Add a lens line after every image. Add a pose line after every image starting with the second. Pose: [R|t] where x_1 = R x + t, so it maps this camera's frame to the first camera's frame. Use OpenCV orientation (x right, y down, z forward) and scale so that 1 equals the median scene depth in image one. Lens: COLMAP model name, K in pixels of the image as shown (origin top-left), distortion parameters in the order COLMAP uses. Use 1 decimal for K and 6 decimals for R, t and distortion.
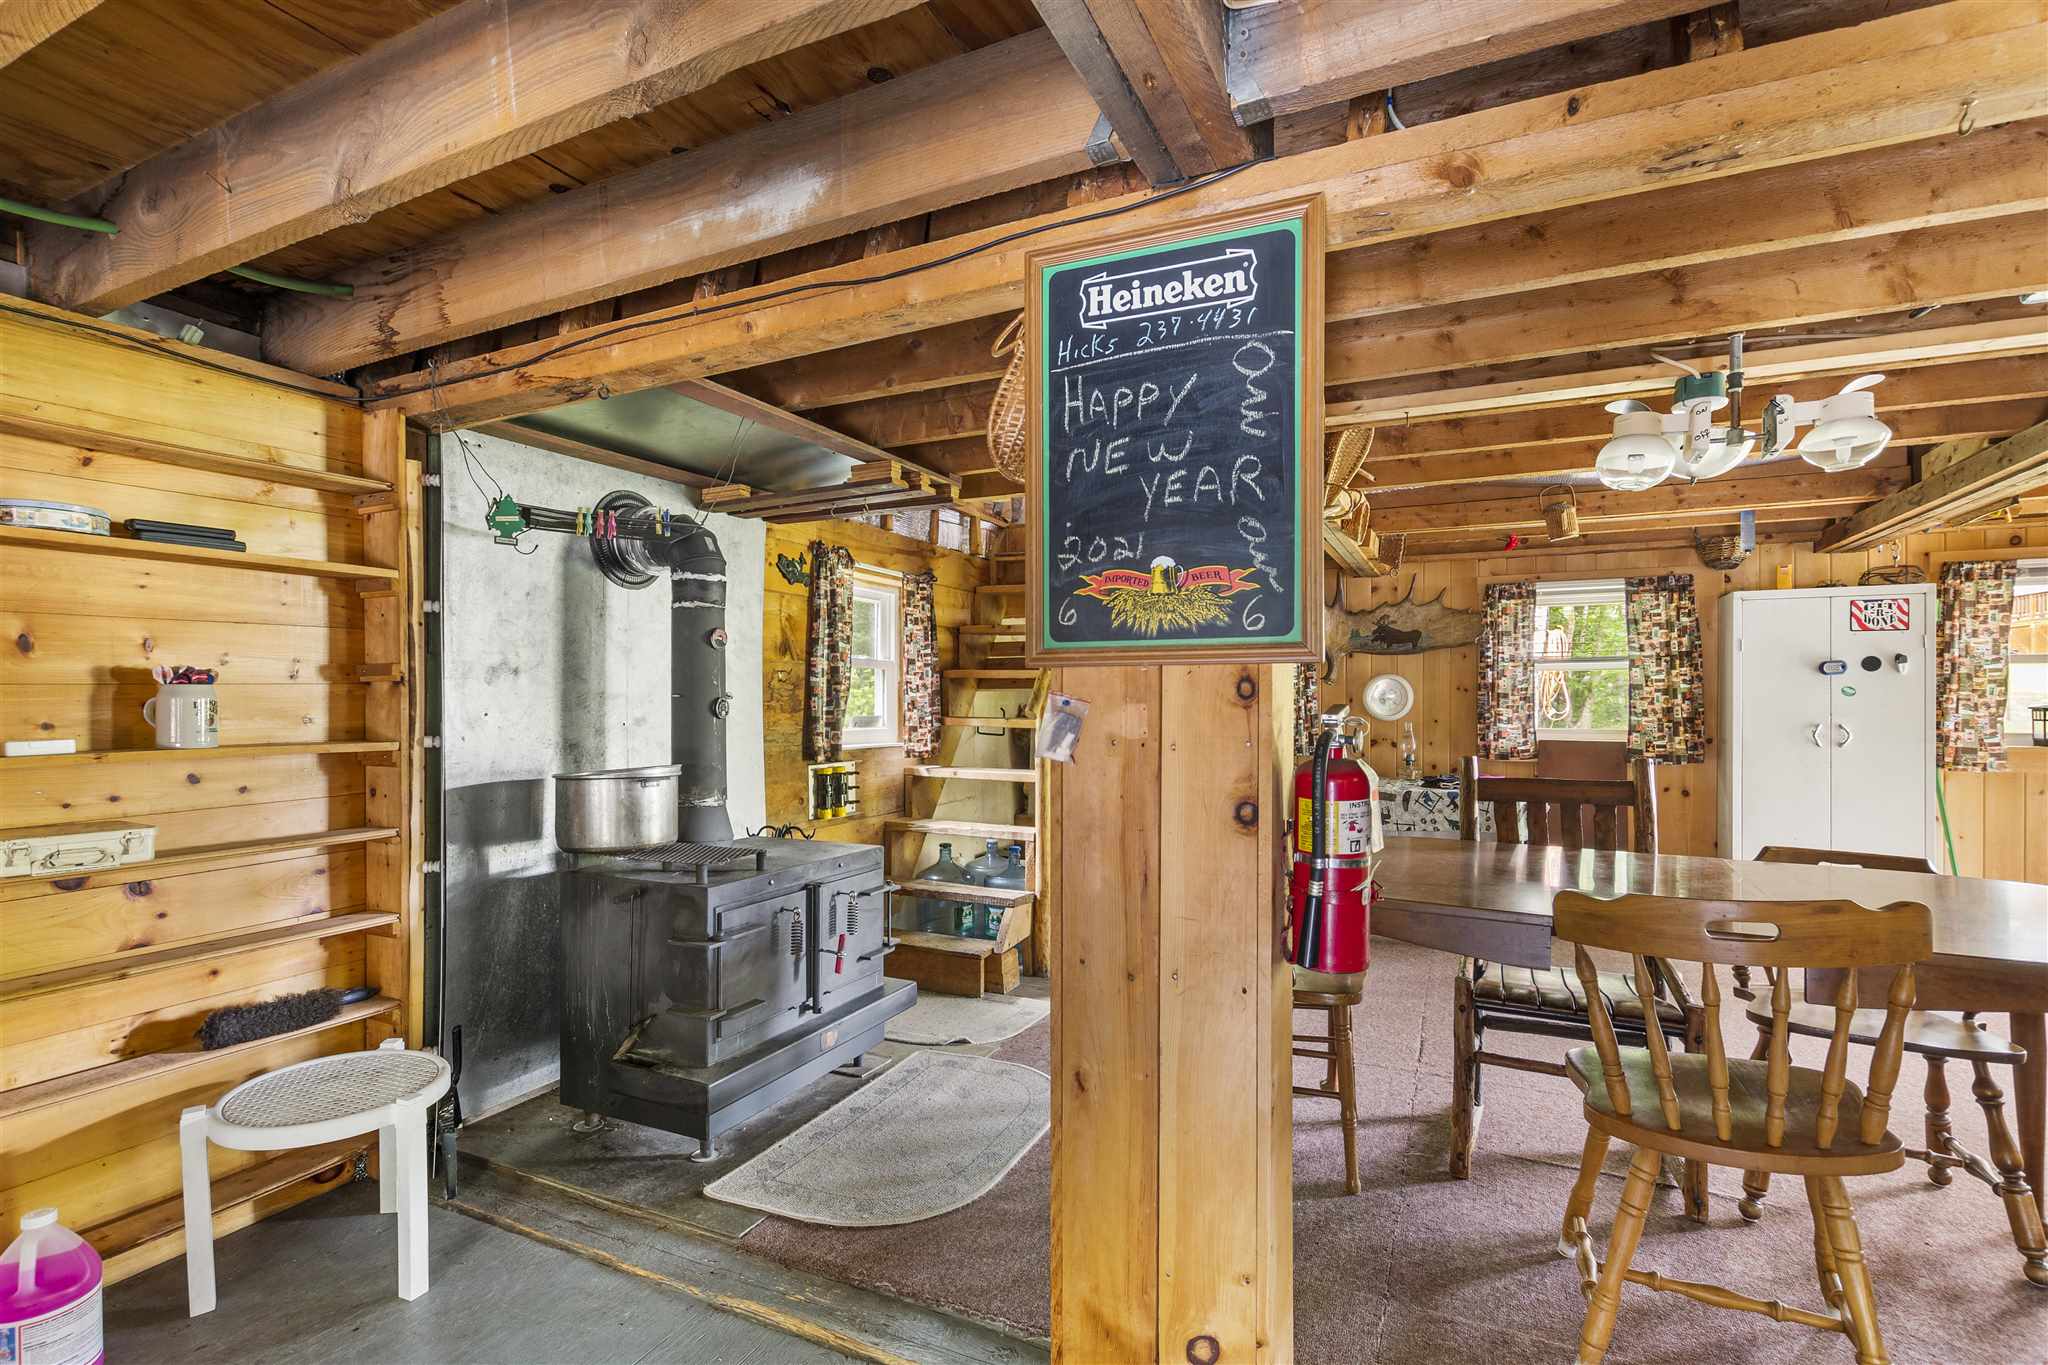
lens RADIAL K [[954.1, 0, 1016.1], [0, 954.1, 705.7], [0, 0, 1]] dist [0.001259, 0.000440]
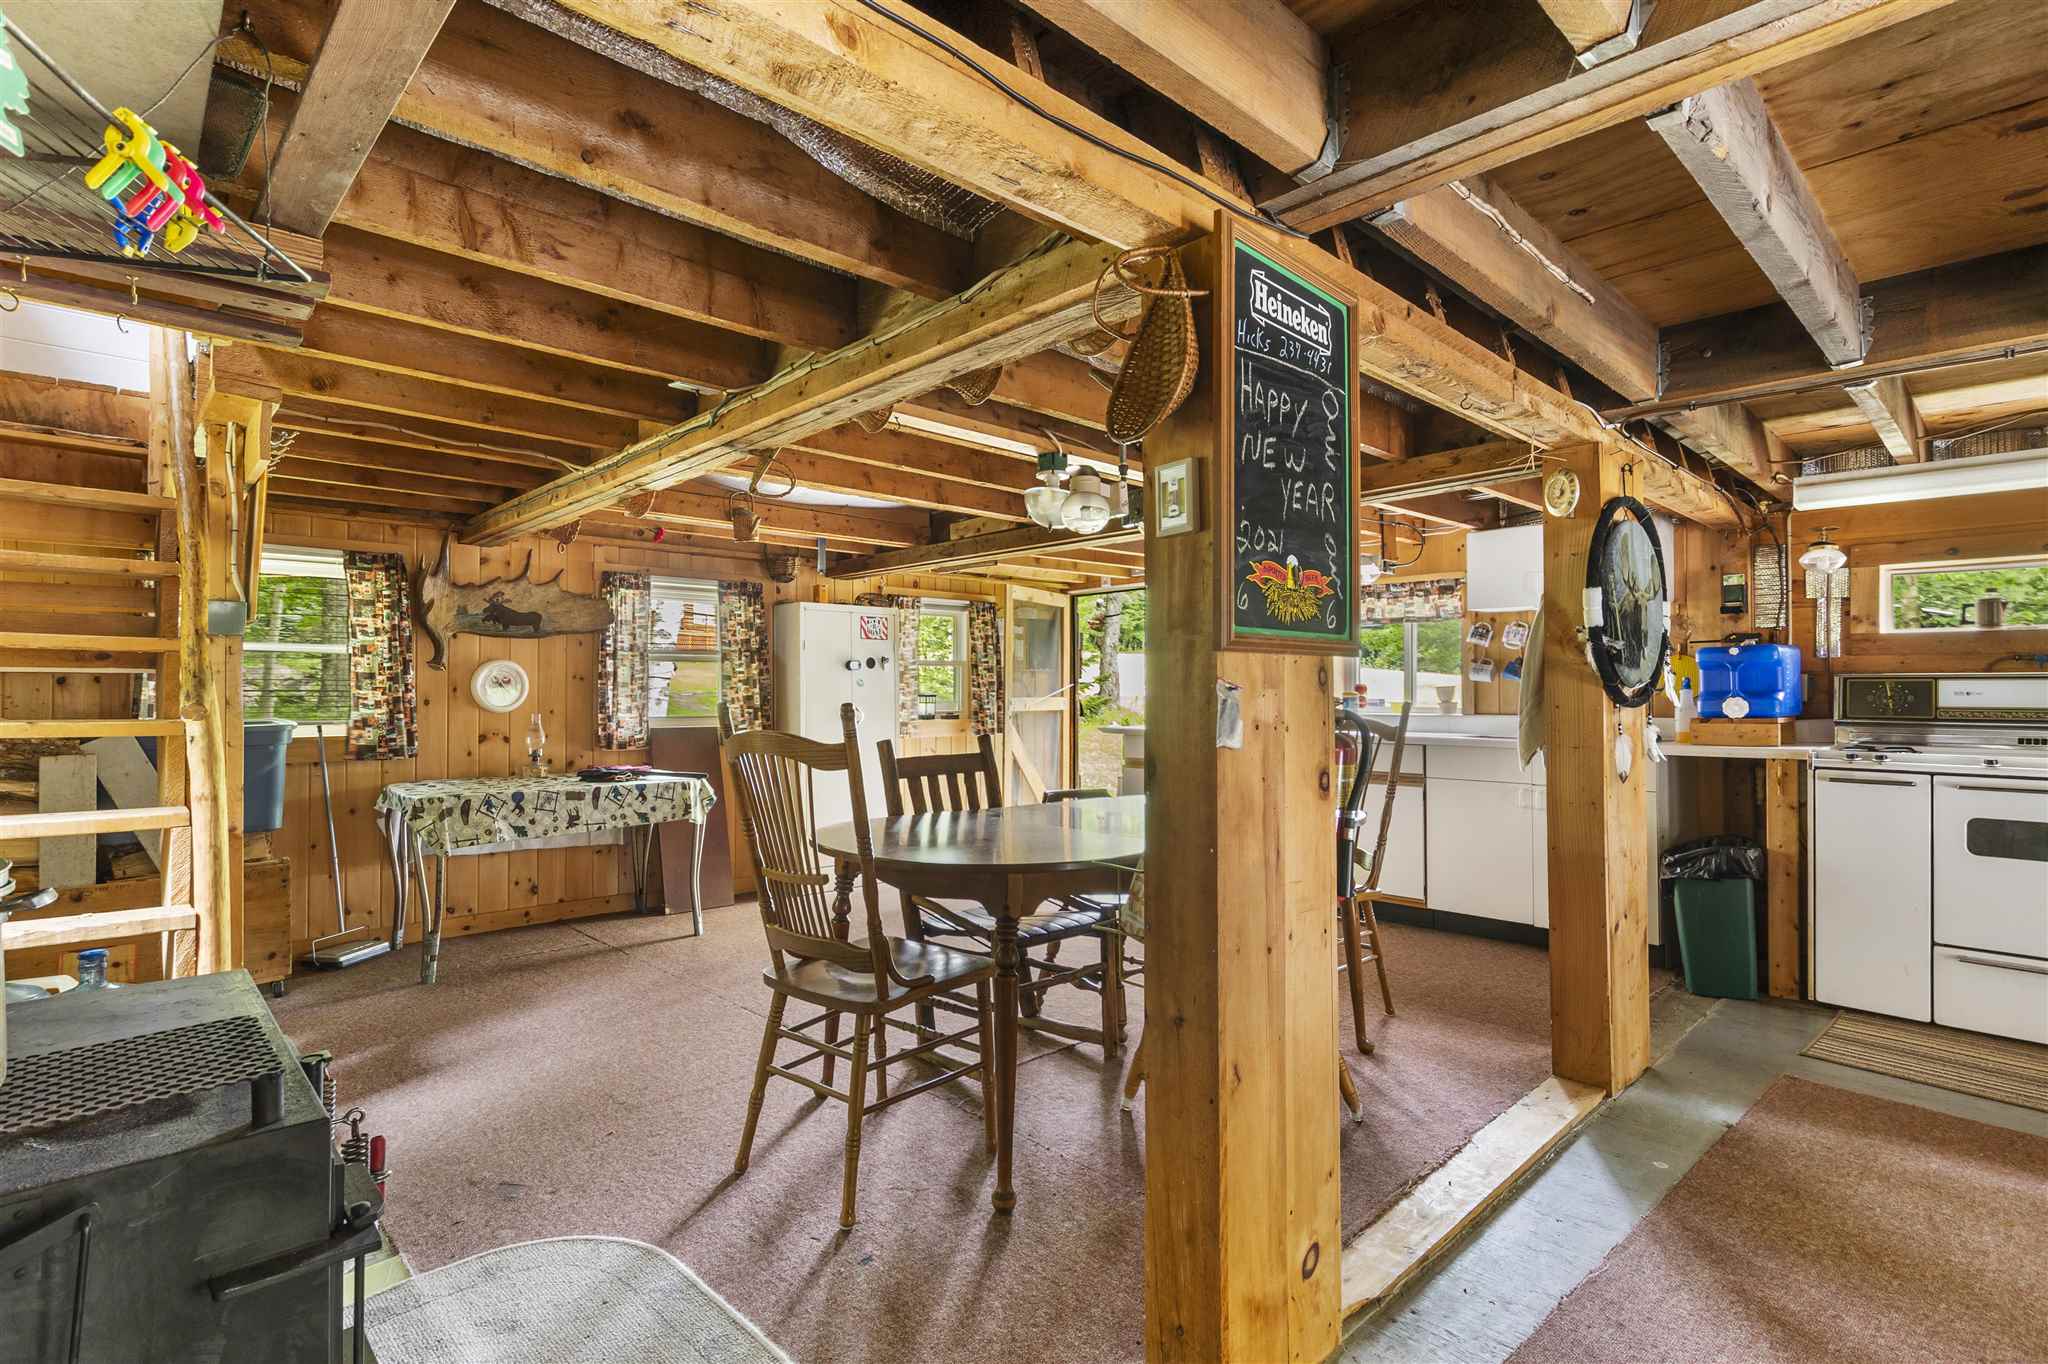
lens RADIAL K [[982.9, 0, 985.9], [0, 982.9, 682.5], [0, 0, 1]] dist [0.001420, -0.000651]
pose [[0.371064, 0.007726, 0.928575, -0.988968], [0.005336, 0.999931, -0.010452, -0.000220], [-0.928592, 0.008833, 0.370998, 0.876122]]
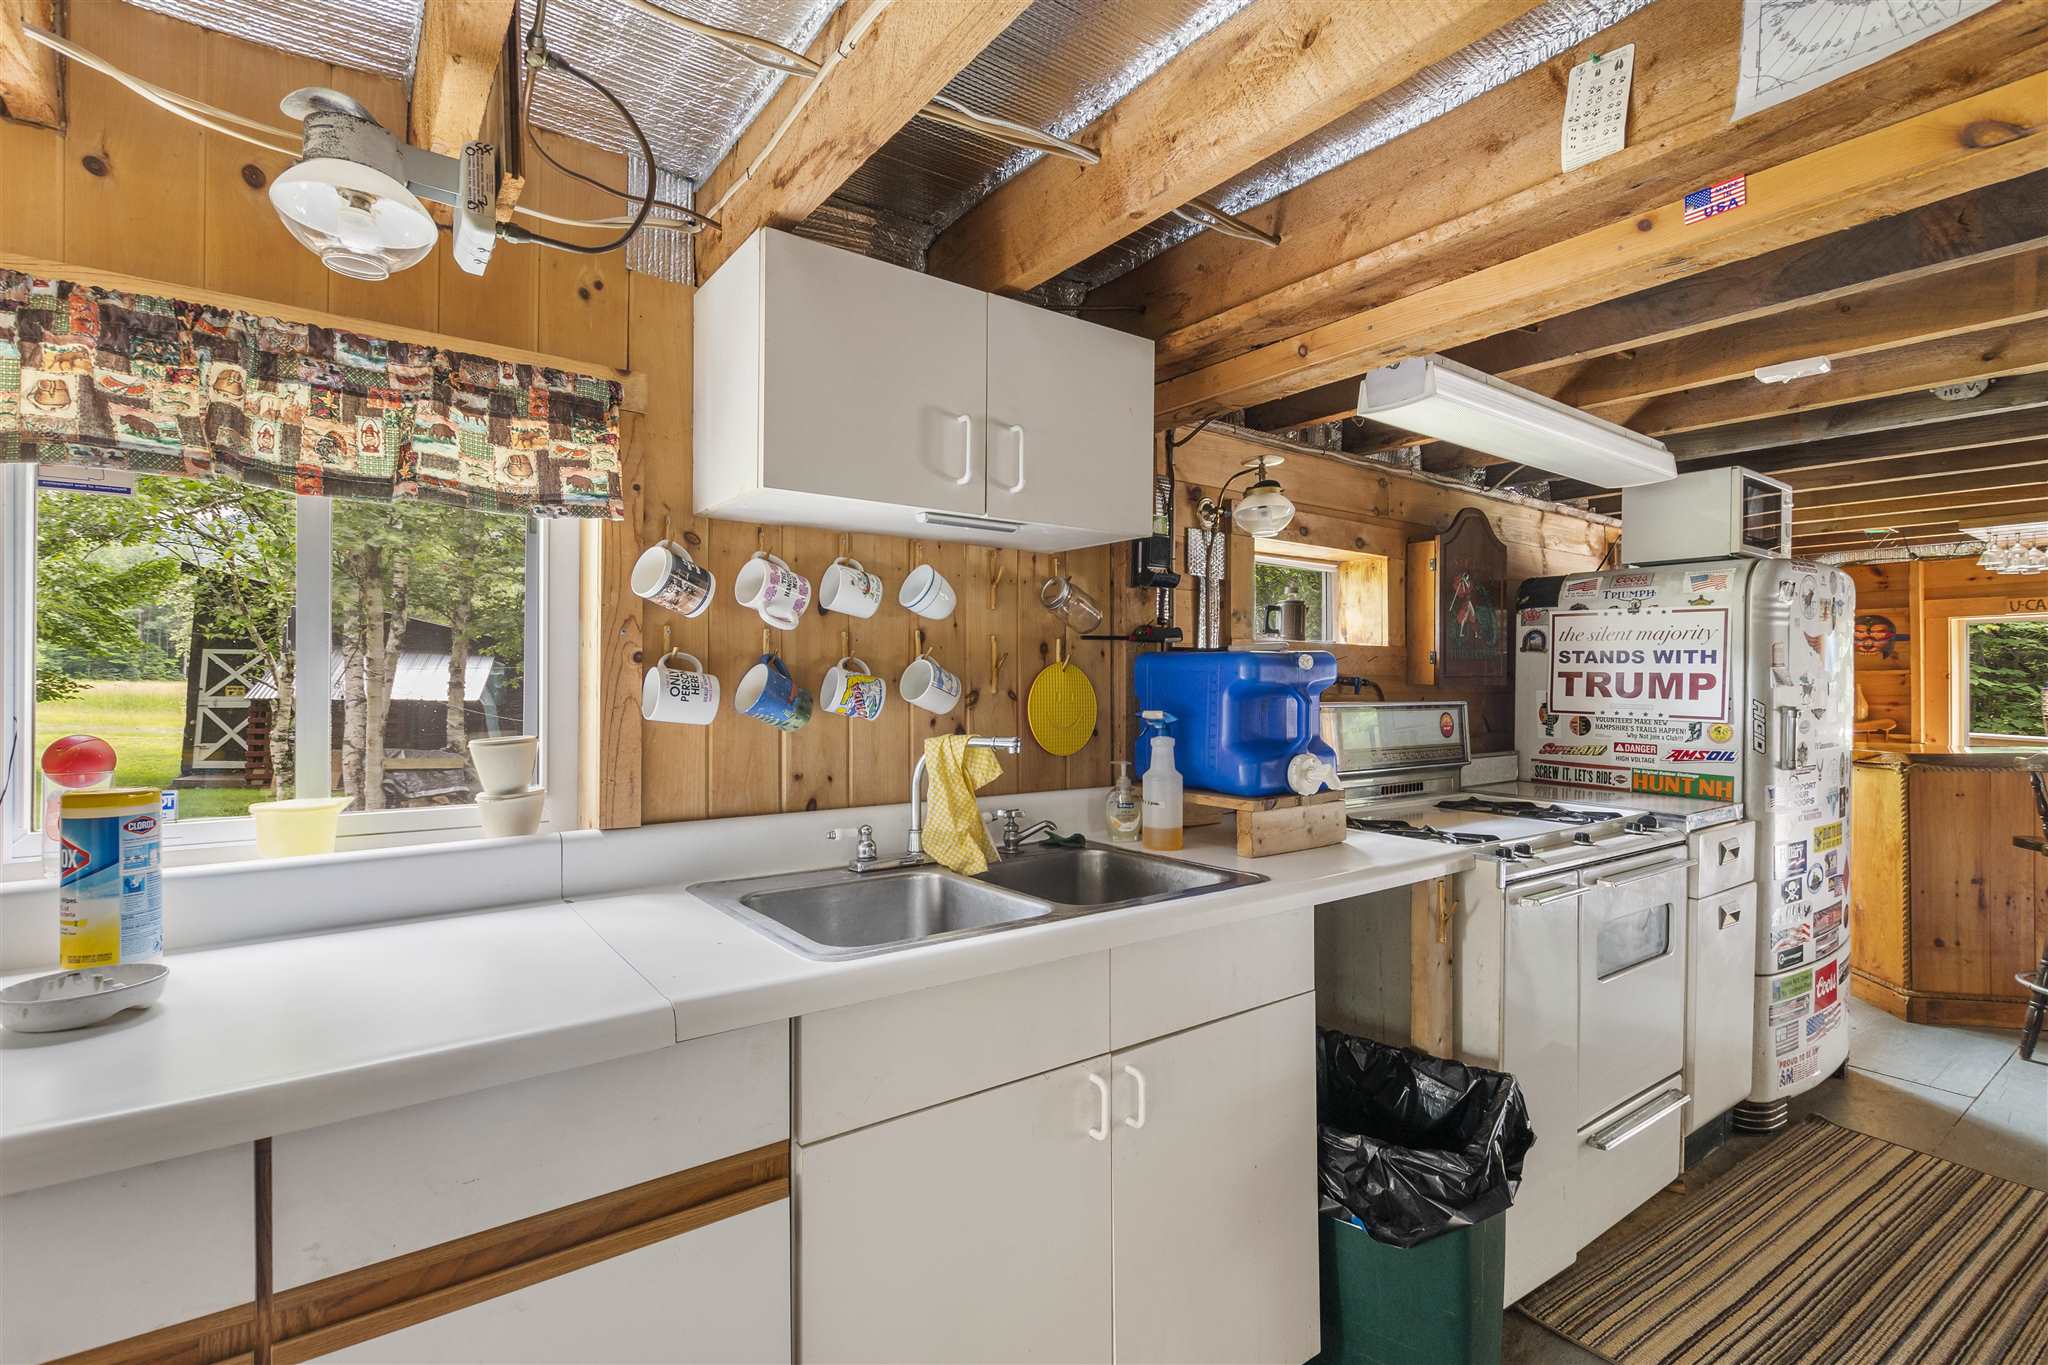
lens RADIAL K [[931.1, 0, 1024.0], [0, 931.1, 682.5], [0, 0, 1]] dist [-0.000065, -0.000999]
pose [[-0.881641, -0.000092, 0.471921, 1.925555], [0.001908, 0.999991, 0.003758, -0.078437], [-0.471917, 0.004214, -0.881633, 1.269670]]
